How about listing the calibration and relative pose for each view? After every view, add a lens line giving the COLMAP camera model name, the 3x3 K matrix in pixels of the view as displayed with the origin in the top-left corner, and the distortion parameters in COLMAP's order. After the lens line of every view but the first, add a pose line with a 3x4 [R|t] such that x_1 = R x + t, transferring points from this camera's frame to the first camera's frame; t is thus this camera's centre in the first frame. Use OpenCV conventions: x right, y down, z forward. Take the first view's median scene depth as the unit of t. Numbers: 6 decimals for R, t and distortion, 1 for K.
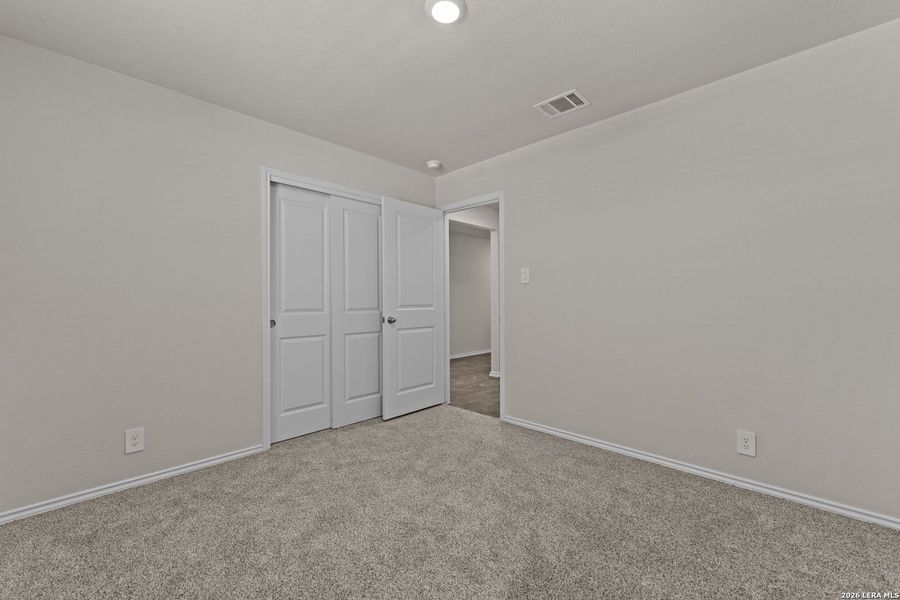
lens RADIAL K [[370.7, 0, 455.3], [0, 370.7, 298.2], [0, 0, 1]] dist [0.004135, -0.000183]
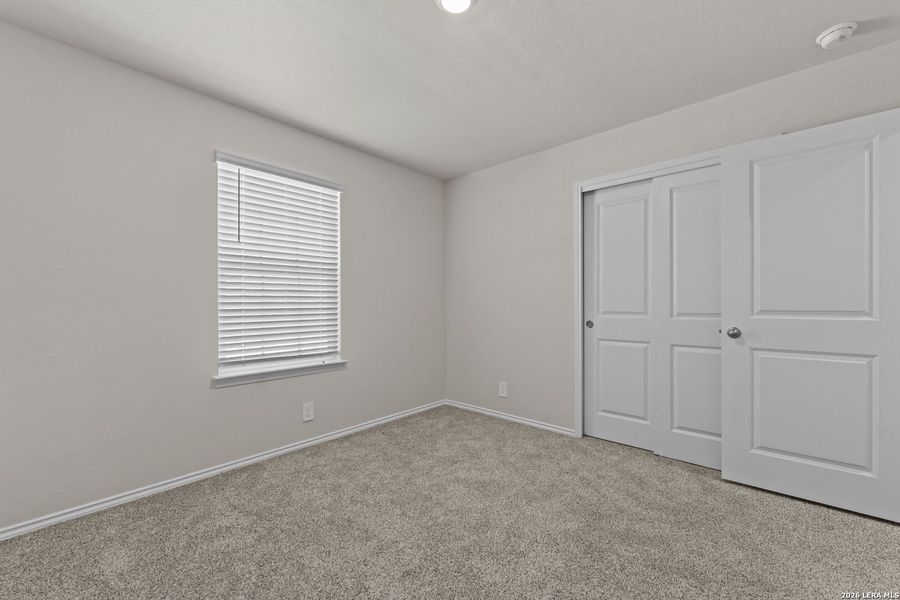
lens RADIAL K [[370.7, 0, 451.0], [0, 370.7, 303.5], [0, 0, 1]] dist [0.004135, -0.000183]
pose [[0.014272, 0.006267, -0.999879, 0.532807], [0.011665, 0.999911, 0.006434, -0.002871], [0.999830, -0.011755, 0.014197, 0.548340]]
